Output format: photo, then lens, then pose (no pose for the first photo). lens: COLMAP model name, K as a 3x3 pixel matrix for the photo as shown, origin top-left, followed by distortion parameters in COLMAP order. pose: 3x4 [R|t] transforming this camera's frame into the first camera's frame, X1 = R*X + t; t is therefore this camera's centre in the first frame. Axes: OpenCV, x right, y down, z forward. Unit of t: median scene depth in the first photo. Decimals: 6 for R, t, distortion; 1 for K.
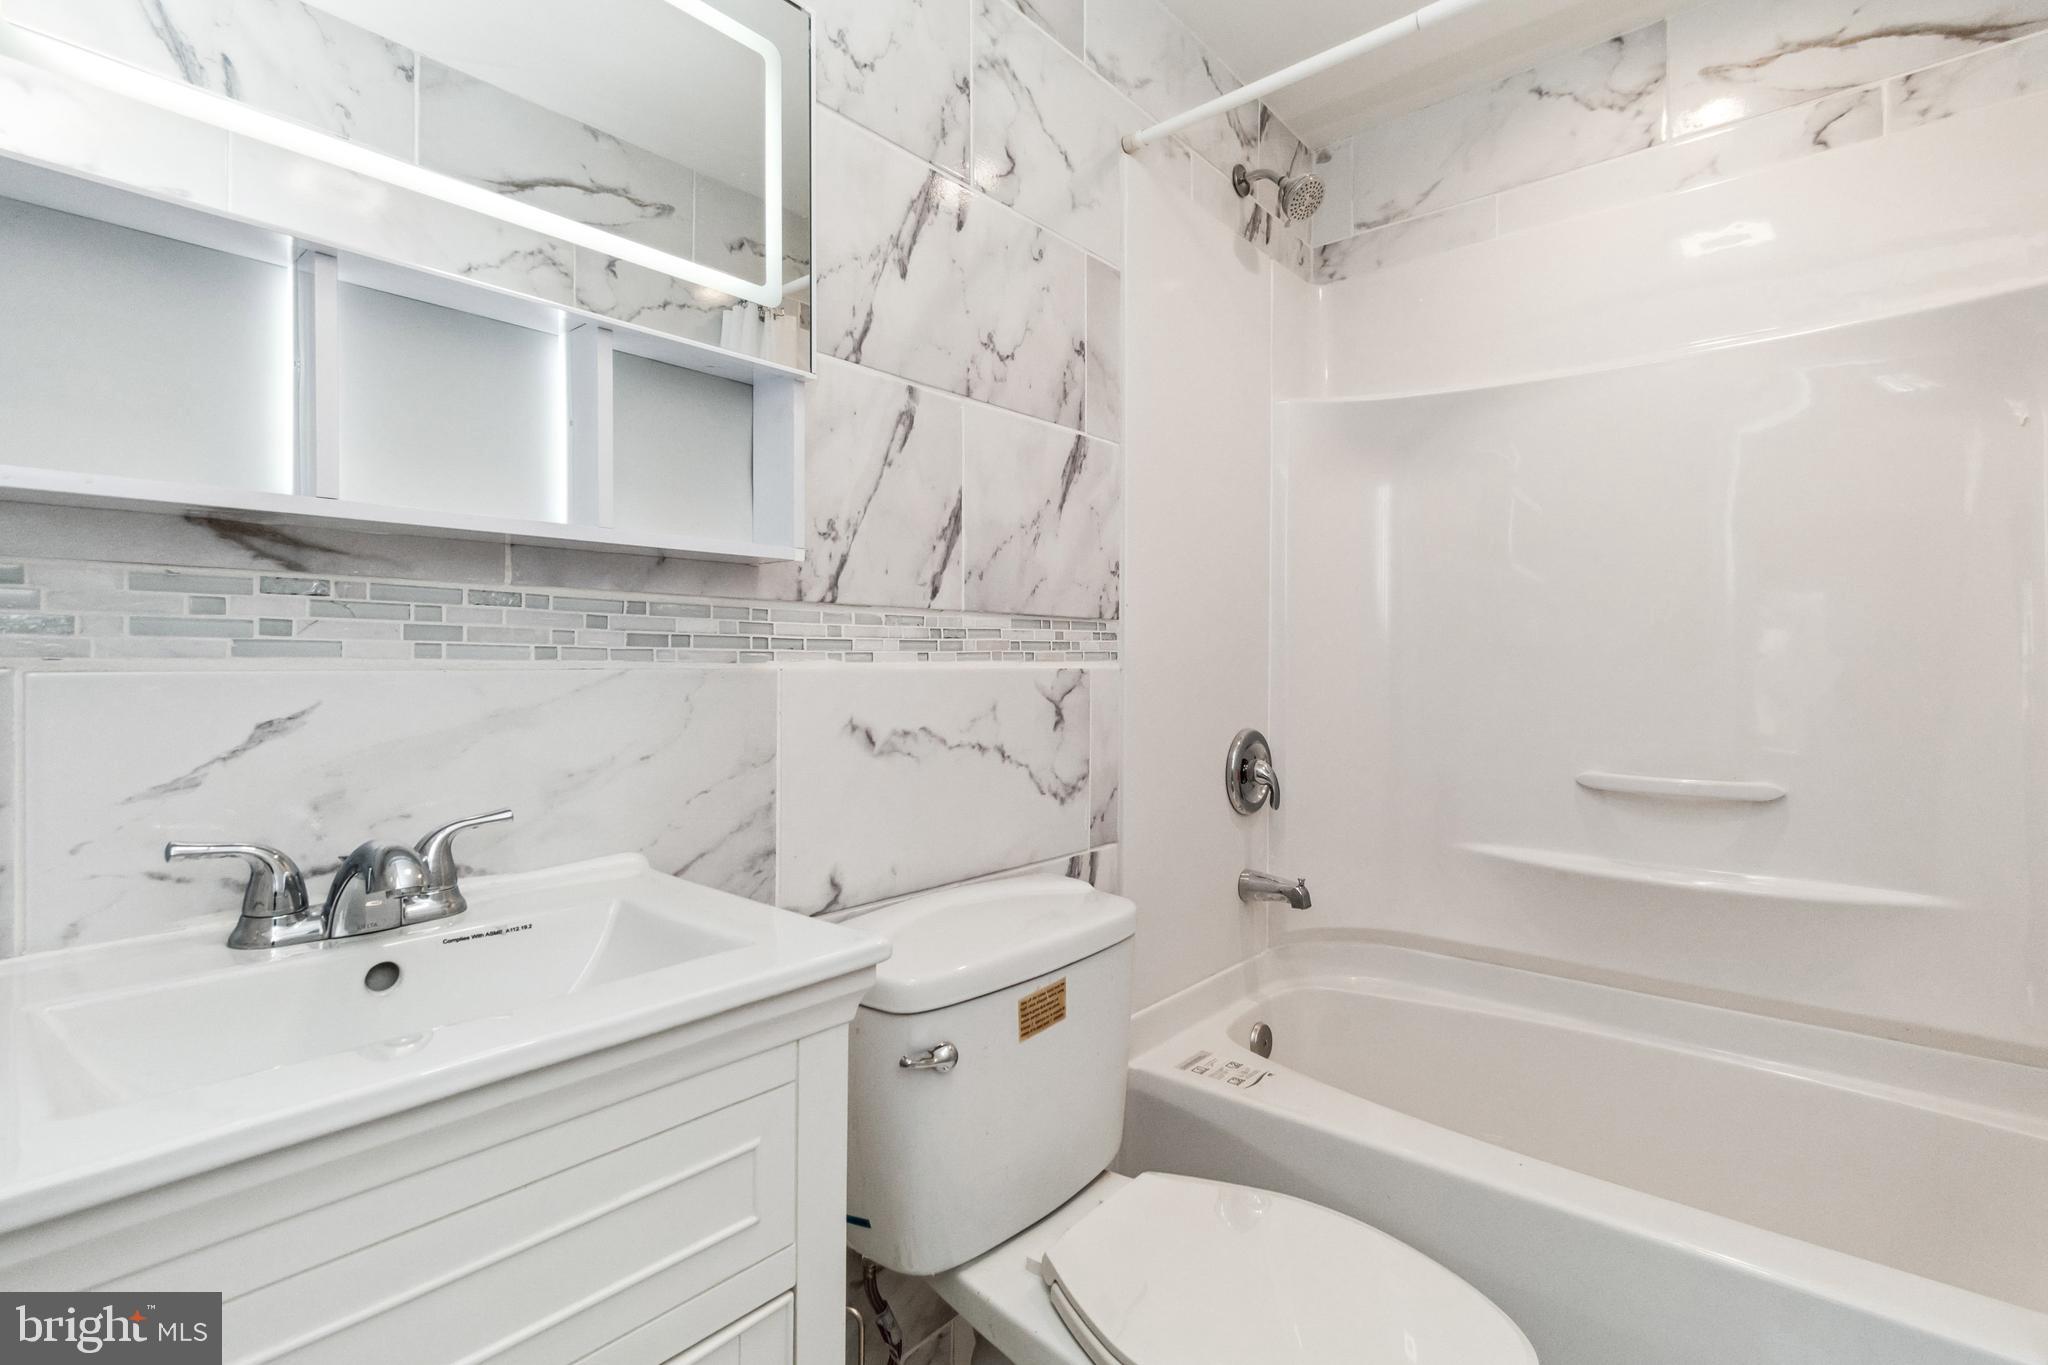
lens RADIAL K [[942.1, 0, 1027.8], [0, 942.1, 674.8], [0, 0, 1]] dist [0.005395, 0.000620]
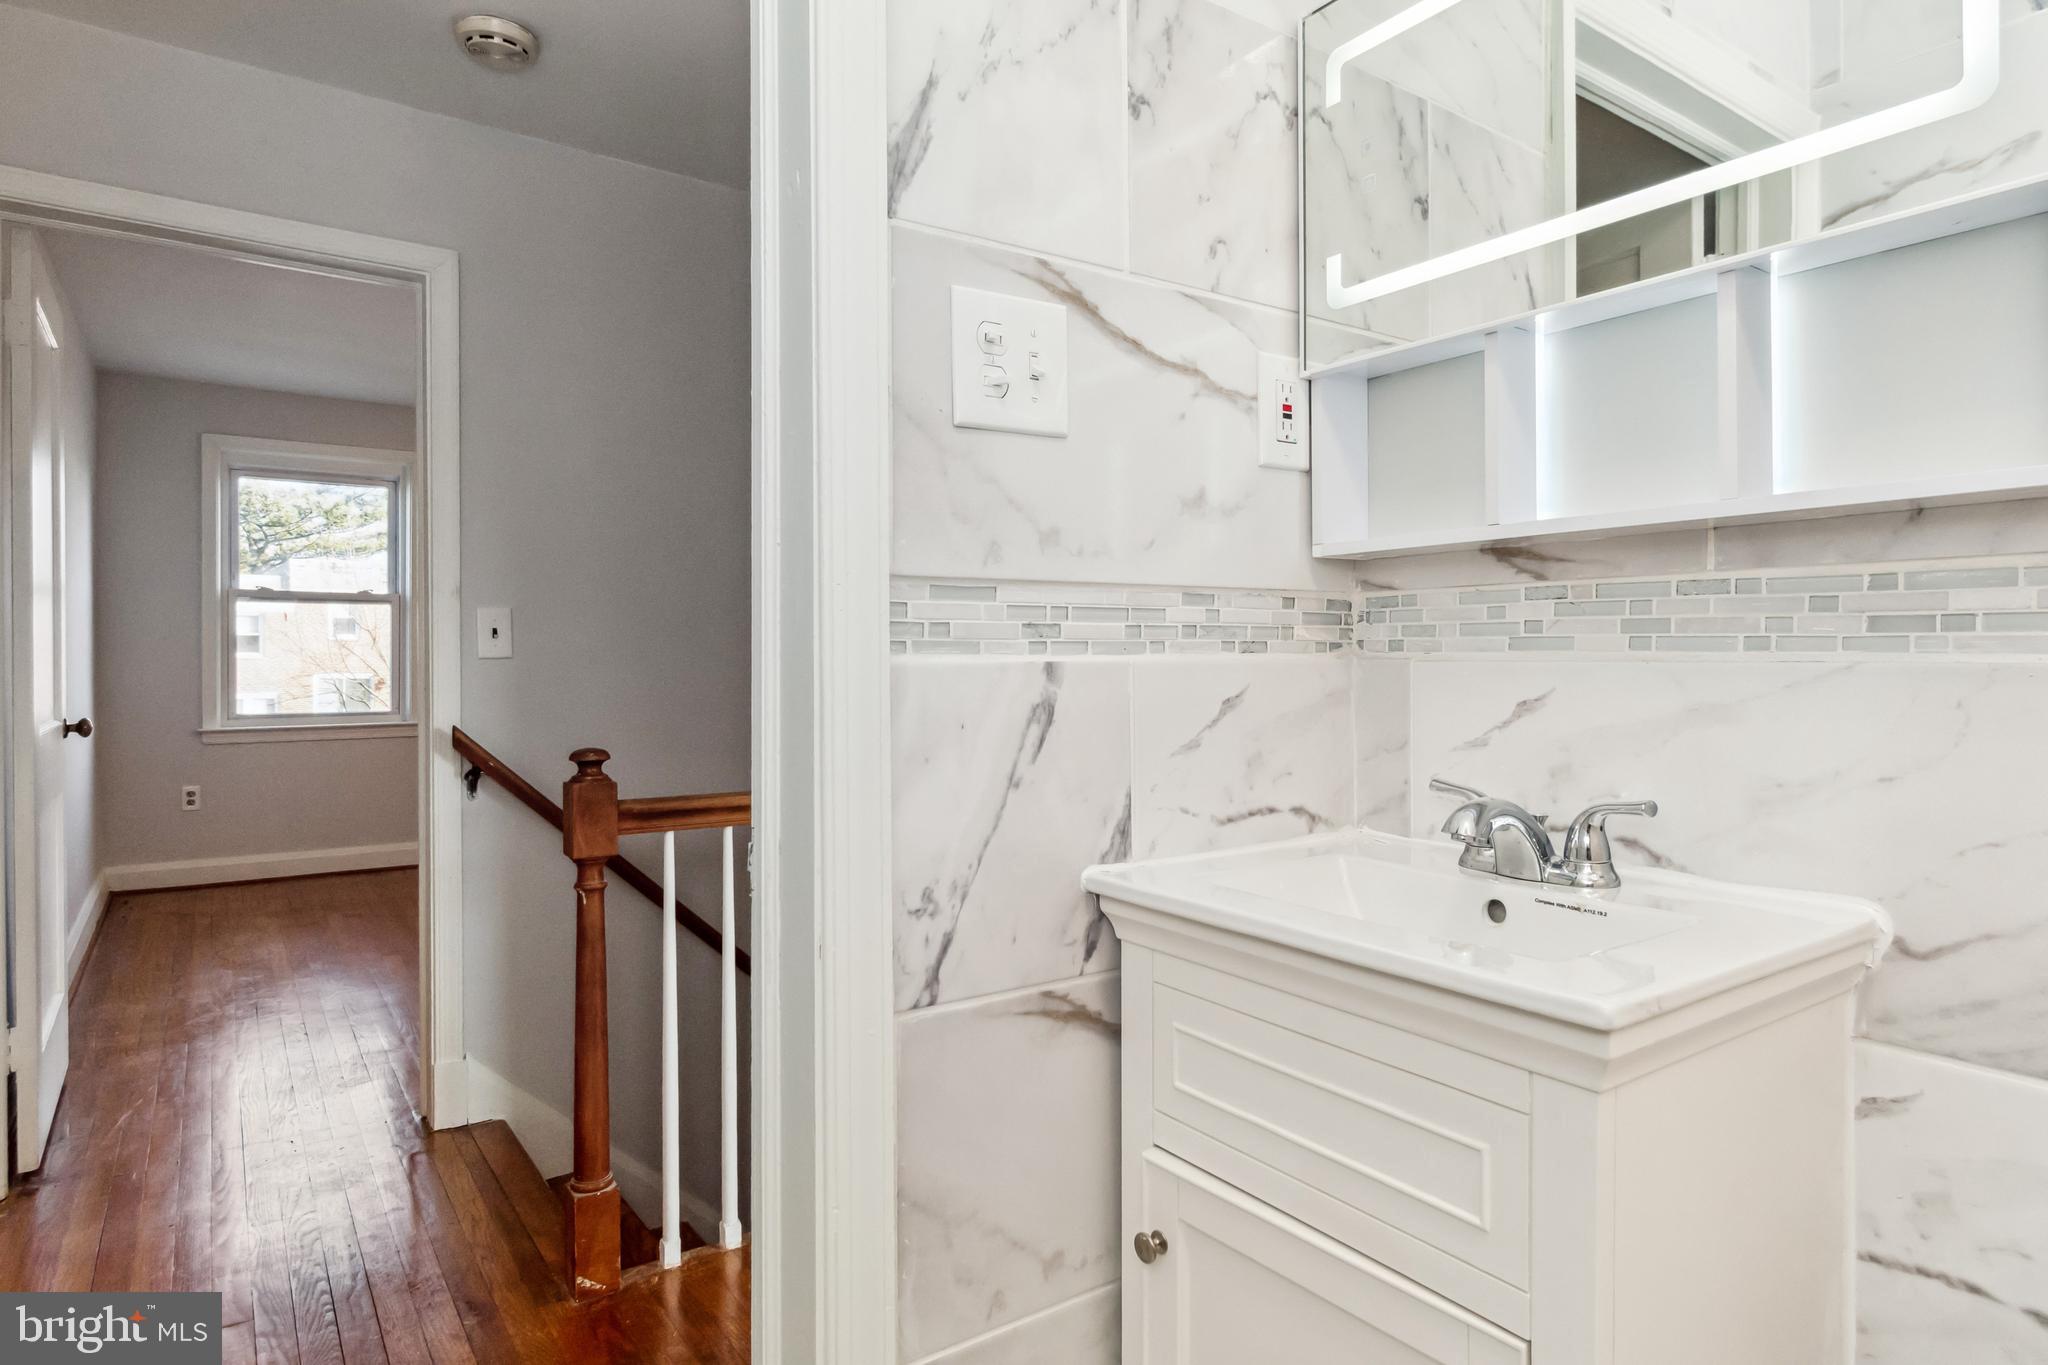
lens RADIAL K [[1204.6, 0, 1041.3], [0, 1204.6, 672.8], [0, 0, 1]] dist [-0.000492, 0.002683]
pose [[-0.240849, 0.020544, -0.970345, 0.829623], [-0.003022, 0.999755, 0.021917, -0.020094], [0.970558, 0.008211, -0.240728, 0.686771]]
